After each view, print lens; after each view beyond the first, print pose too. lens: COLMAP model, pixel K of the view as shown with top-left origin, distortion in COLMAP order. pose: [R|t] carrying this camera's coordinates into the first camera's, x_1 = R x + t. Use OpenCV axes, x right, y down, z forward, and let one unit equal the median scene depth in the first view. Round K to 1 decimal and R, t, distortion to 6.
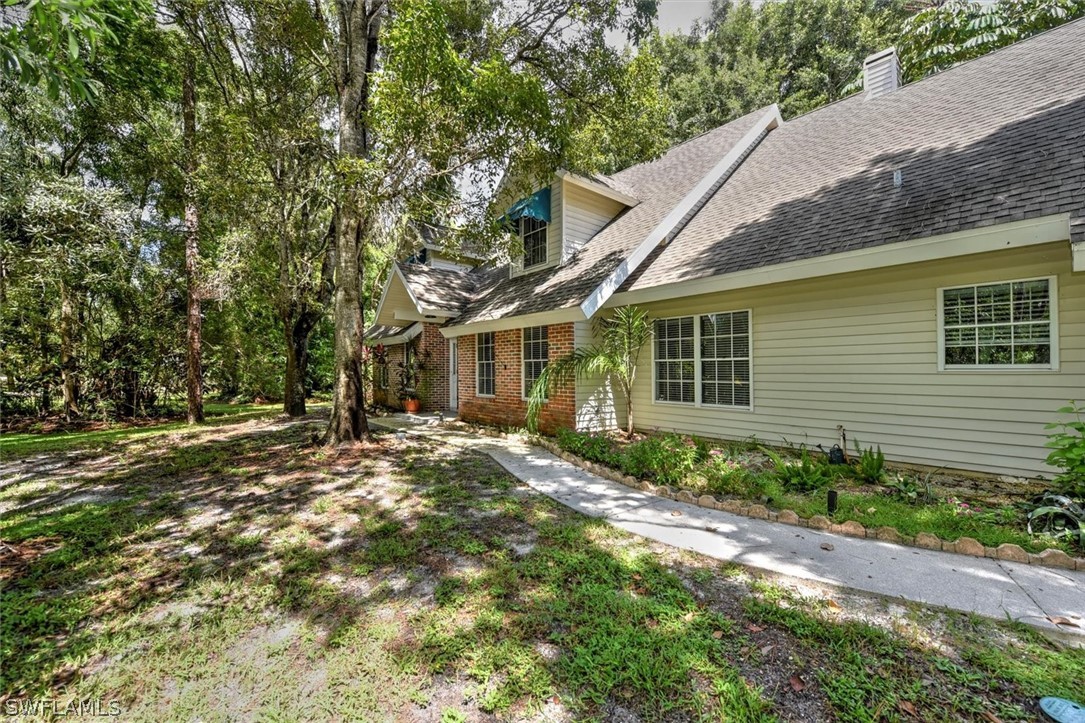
lens RADIAL K [[439.4, 0, 543.2], [0, 439.4, 361.9], [0, 0, 1]] dist [-0.010572, -0.001205]
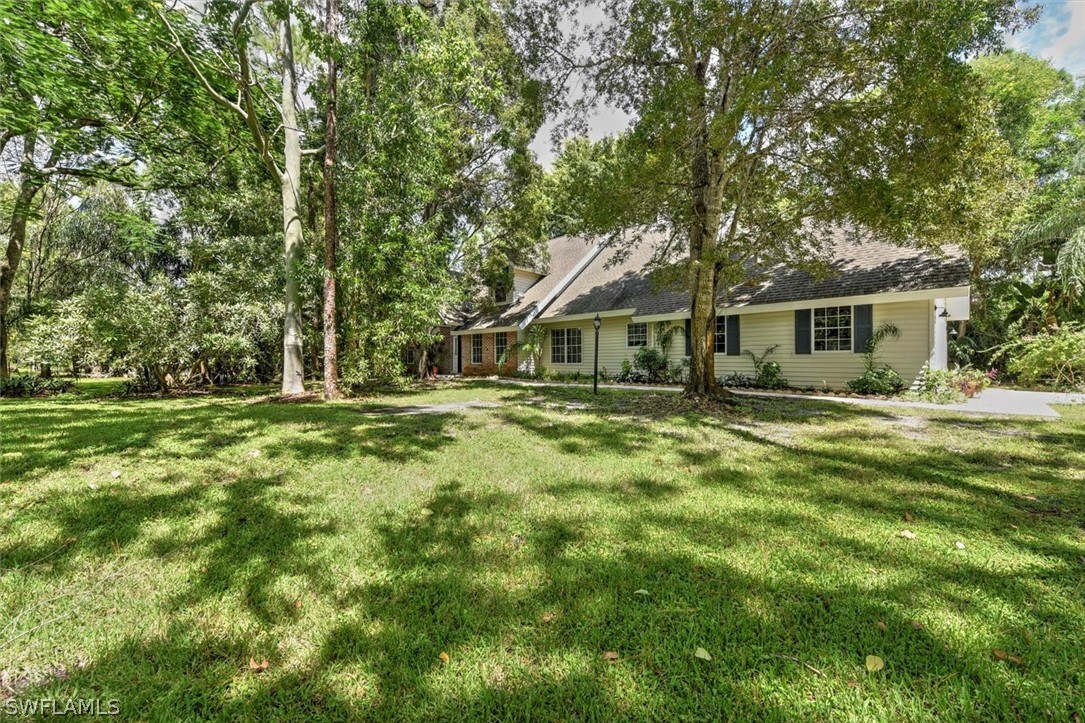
lens RADIAL K [[439.4, 0, 538.7], [0, 439.4, 358.8], [0, 0, 1]] dist [-0.010572, -0.001205]
pose [[0.996145, 0.001239, 0.087712, -0.024095], [-0.002025, 0.999959, 0.008868, 0.043765], [-0.087698, -0.009011, 0.996106, -1.394034]]
